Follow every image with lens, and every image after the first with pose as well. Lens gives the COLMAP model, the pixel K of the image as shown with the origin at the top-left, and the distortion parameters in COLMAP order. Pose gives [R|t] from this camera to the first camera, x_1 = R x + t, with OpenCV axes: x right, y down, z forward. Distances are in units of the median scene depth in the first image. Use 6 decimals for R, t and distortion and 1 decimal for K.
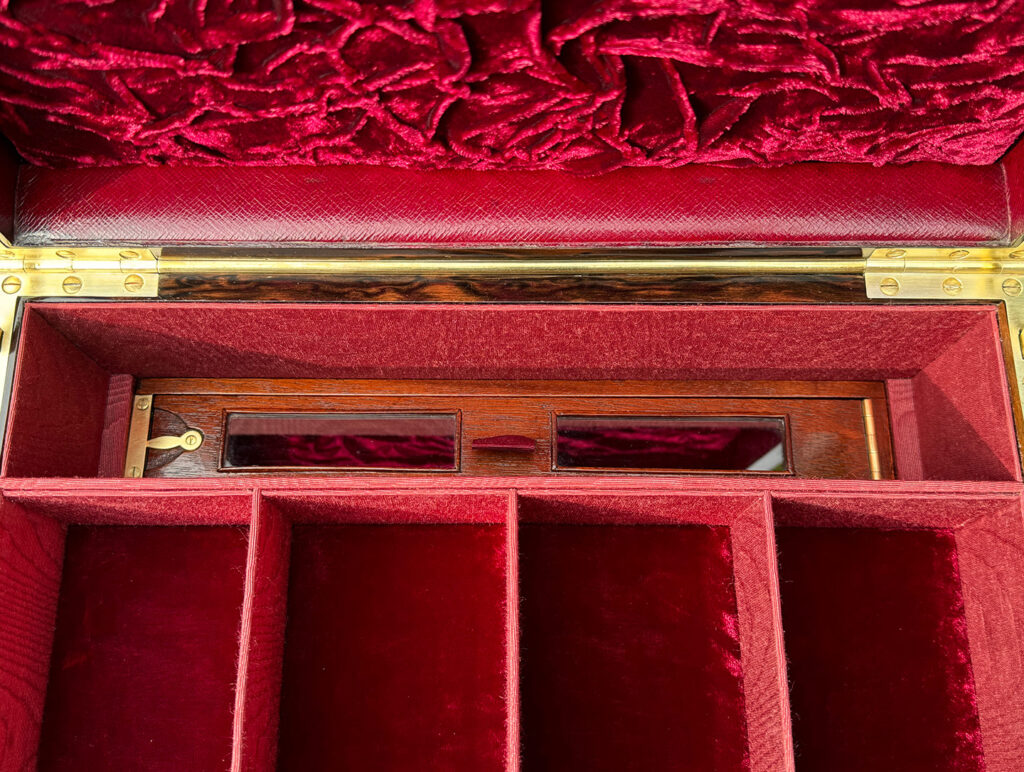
lens RADIAL K [[1033.1, 0, 506.7], [0, 1033.1, 382.7], [0, 0, 1]] dist [0.180427, -0.457108]
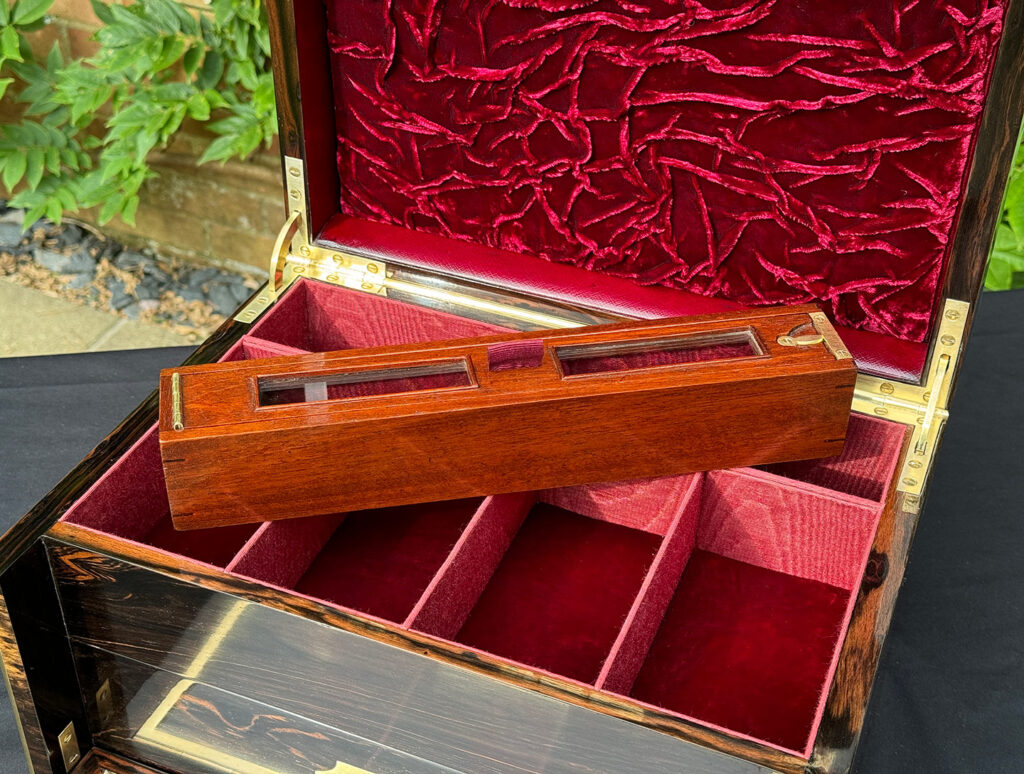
lens RADIAL K [[1438.9, 0, 504.3], [0, 1438.9, 387.0], [0, 0, 1]] dist [0.199536, -0.469135]
pose [[0.924721, 0.233884, -0.300315, 0.540503], [-0.364892, 0.769296, -0.524440, 1.108424], [0.108373, 0.594543, 0.796727, -0.645776]]
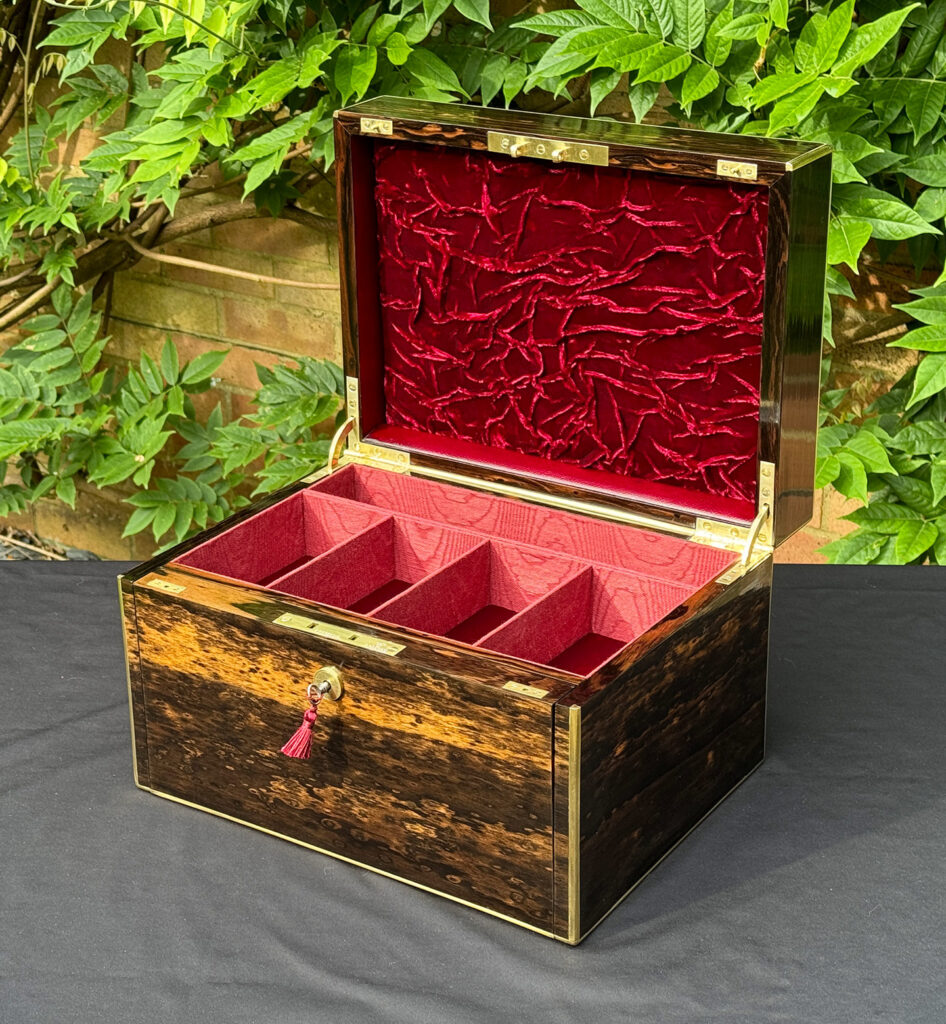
lens RADIAL K [[2094.5, 0, 376.2], [0, 2094.5, 456.8], [0, 0, 1]] dist [0.100945, 0.026852]
pose [[0.818502, 0.180908, -0.545277, 2.053519], [-0.534956, 0.586056, -0.608572, 2.643461], [0.209467, 0.789817, 0.576466, -1.615666]]
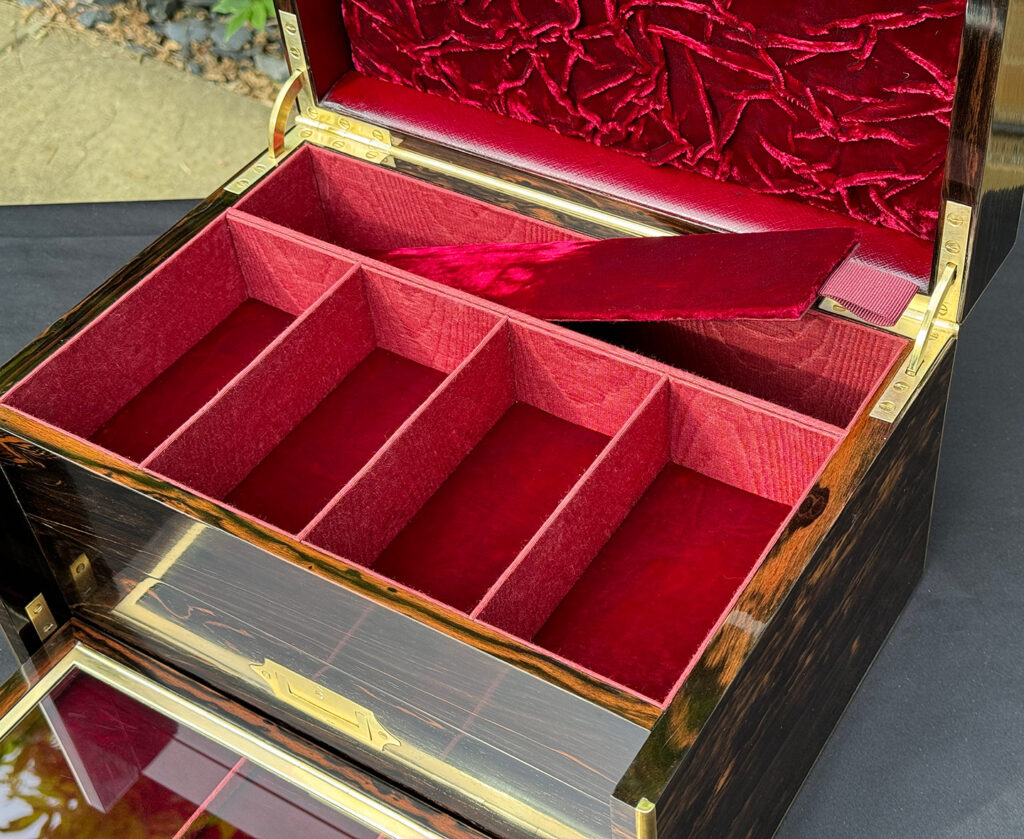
lens RADIAL K [[1559.0, 0, 556.0], [0, 1559.0, 418.6], [0, 0, 1]] dist [0.195276, -0.491739]
pose [[0.846231, 0.324068, -0.422933, 0.934137], [-0.477366, 0.813716, -0.331644, 0.826918], [0.236672, 0.482541, 0.843291, -0.638724]]
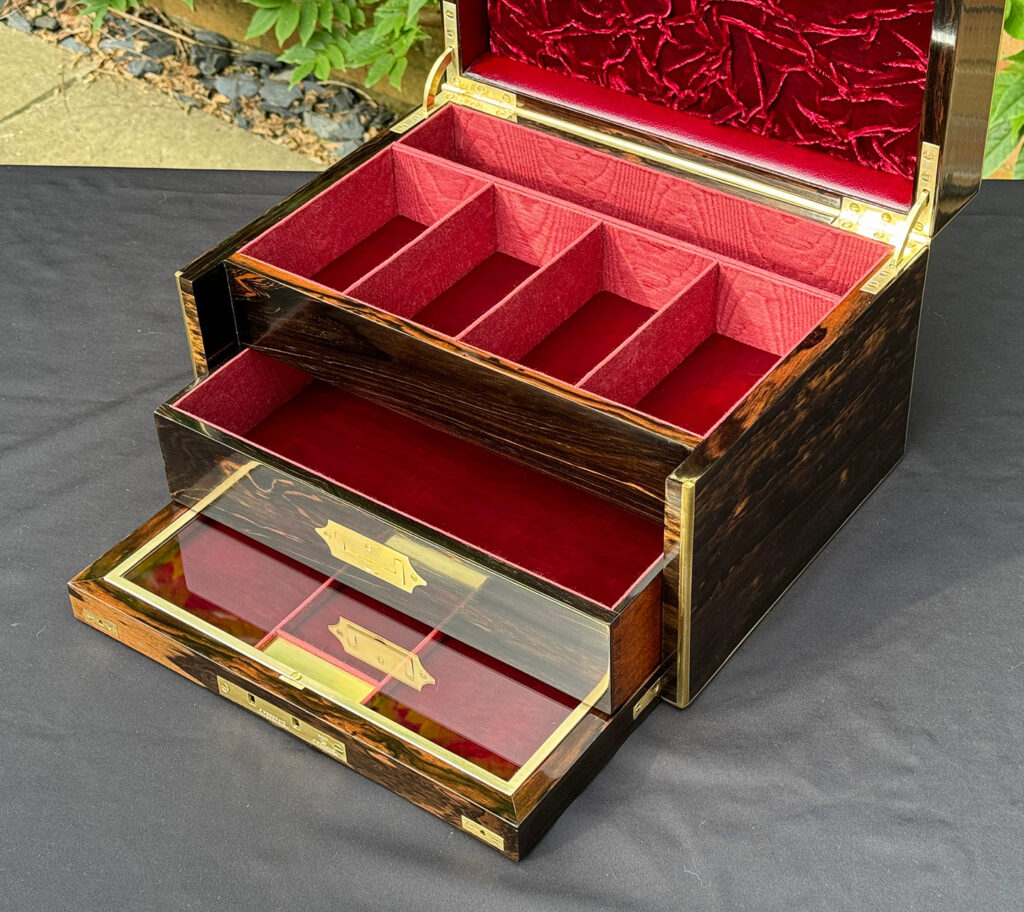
lens RADIAL K [[1943.3, 0, 489.9], [0, 1943.3, 440.8], [0, 0, 1]] dist [0.140946, -0.101141]
pose [[0.806249, 0.339139, -0.484713, 1.605488], [-0.546292, 0.741225, -0.390065, 1.793931], [0.226995, 0.579285, 0.782881, -1.502564]]
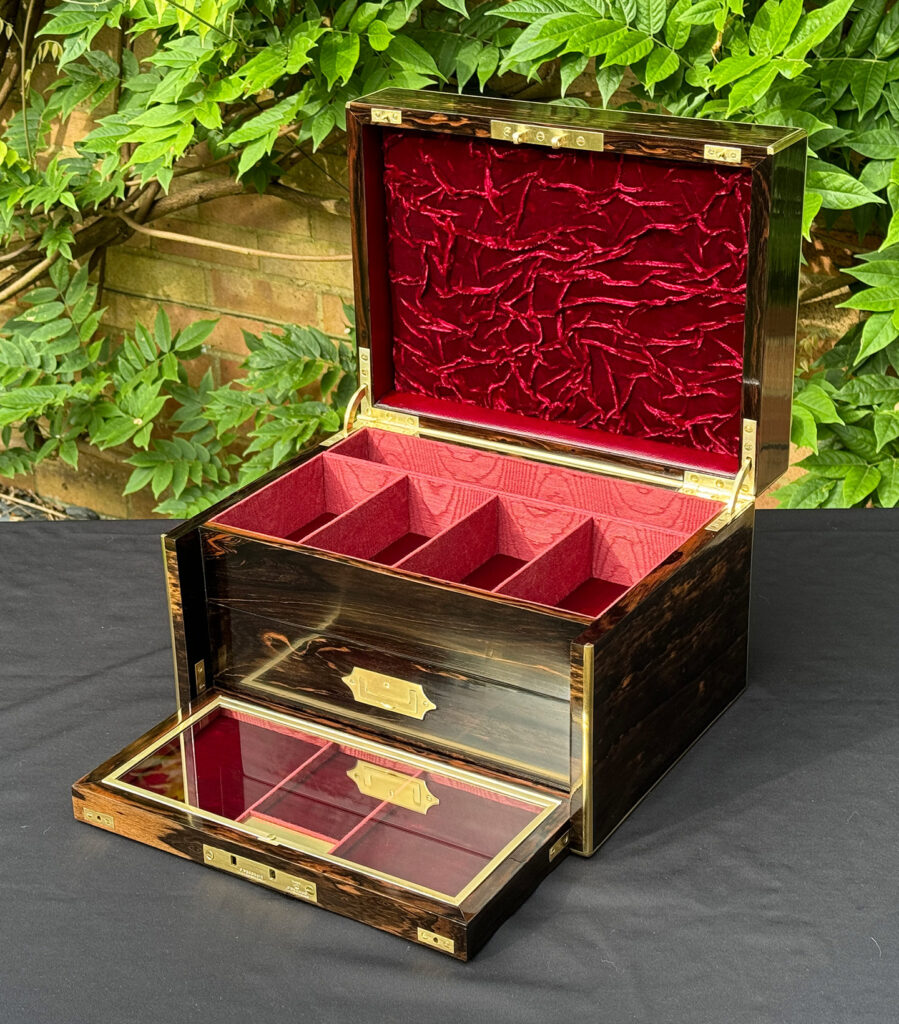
lens RADIAL K [[1963.5, 0, 402.4], [0, 1963.5, 498.2], [0, 0, 1]] dist [0.140129, -0.368073]
pose [[0.842502, 0.188293, -0.504714, 1.990661], [-0.499649, 0.623337, -0.601499, 2.776258], [0.201349, 0.758945, 0.619243, -1.732862]]
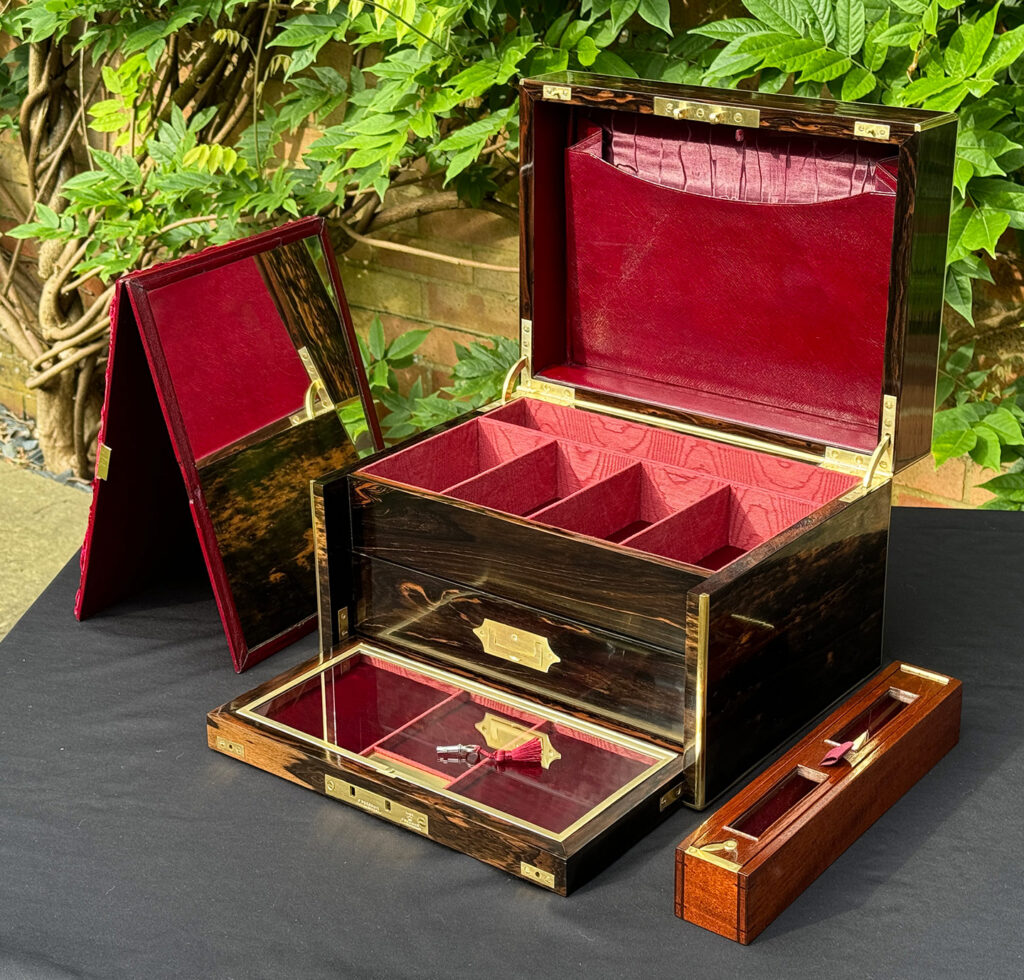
lens RADIAL K [[1936.6, 0, 511.0], [0, 1936.6, 450.5], [0, 0, 1]] dist [0.111036, 0.052939]
pose [[0.793197, 0.200145, -0.575136, 2.253399], [-0.573570, 0.562840, -0.595171, 2.816409], [0.204589, 0.801968, 0.561240, -1.549872]]
